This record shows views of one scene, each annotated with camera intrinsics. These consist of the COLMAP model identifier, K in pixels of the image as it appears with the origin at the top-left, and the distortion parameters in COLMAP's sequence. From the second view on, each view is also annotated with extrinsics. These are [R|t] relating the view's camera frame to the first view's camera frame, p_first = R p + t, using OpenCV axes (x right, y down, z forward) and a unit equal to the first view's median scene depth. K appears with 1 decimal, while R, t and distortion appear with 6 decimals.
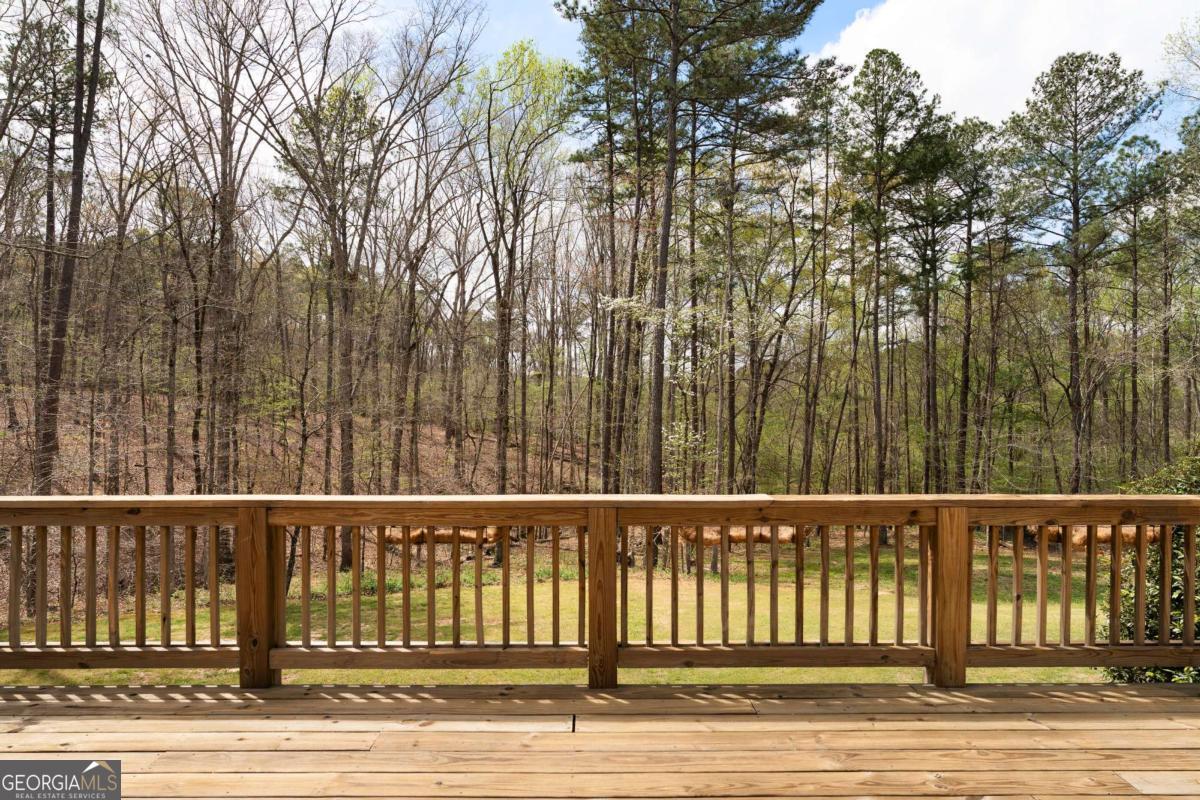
lens RADIAL K [[624.5, 0, 600.0], [0, 624.5, 400.0], [0, 0, 1]] dist [0.003729, -0.000448]
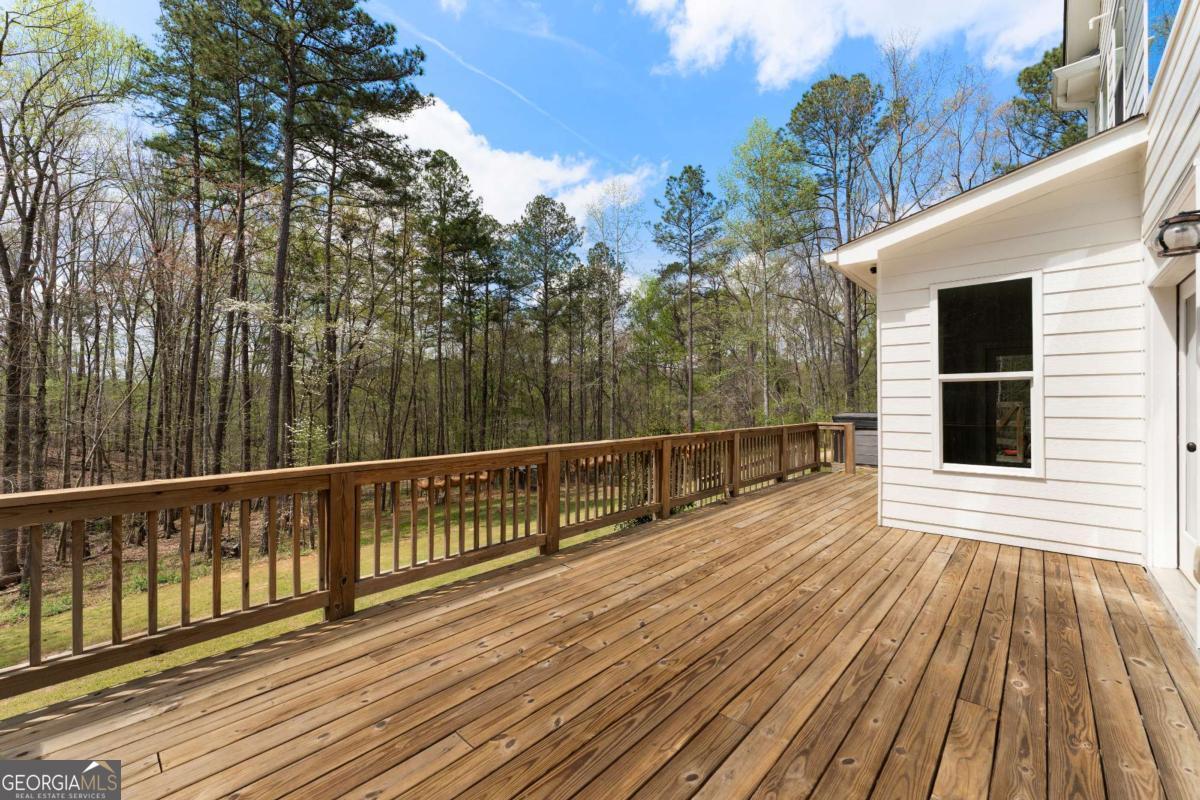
lens RADIAL K [[490.6, 0, 600.0], [0, 490.6, 400.0], [0, 0, 1]] dist [-0.002397, -0.000266]
pose [[0.672150, 0.001187, 0.740414, -0.129855], [0.002422, 0.999990, -0.003801, 0.005441], [-0.740411, 0.004348, 0.672141, -0.002862]]
